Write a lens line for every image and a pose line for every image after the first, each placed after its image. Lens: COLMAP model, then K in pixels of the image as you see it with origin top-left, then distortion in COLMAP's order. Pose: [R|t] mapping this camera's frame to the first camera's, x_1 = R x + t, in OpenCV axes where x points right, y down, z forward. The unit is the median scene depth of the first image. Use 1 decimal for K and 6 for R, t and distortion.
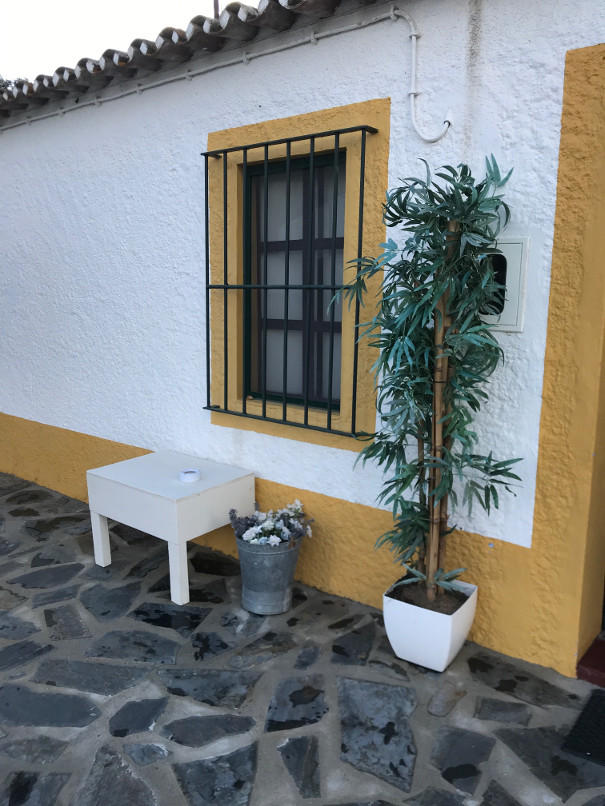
lens RADIAL K [[663.3, 0, 302.6], [0, 663.3, 399.2], [0, 0, 1]] dist [0.009101, -0.009251]
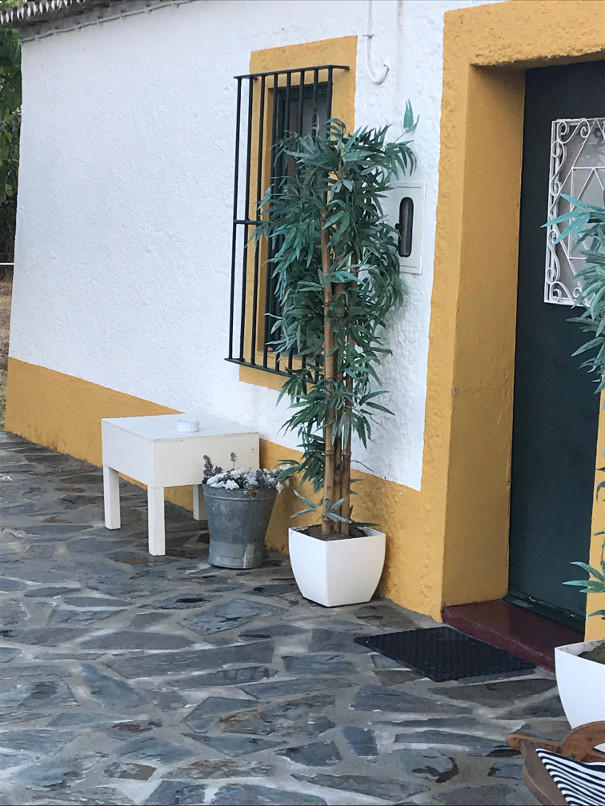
lens RADIAL K [[1667.4, 0, 302.5], [0, 1667.4, 403.0], [0, 0, 1]] dist [0.082404, 0.049371]
pose [[0.908496, 0.068662, -0.412215, 1.222771], [-0.092114, 0.995051, -0.037269, 0.205674], [0.407616, 0.071829, 0.910324, -1.372778]]
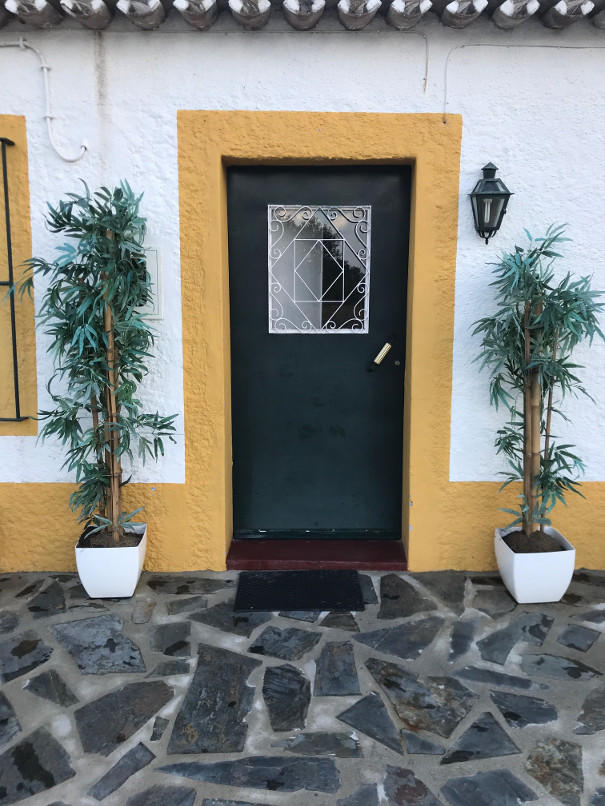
lens RADIAL K [[663.3, 0, 302.6], [0, 663.3, 399.2], [0, 0, 1]] dist [0.009101, -0.009251]
pose [[0.775428, -0.104230, 0.622774, -0.280292], [0.102013, 0.994005, 0.039343, 0.031095], [-0.623141, 0.033023, 0.781412, -0.178274]]
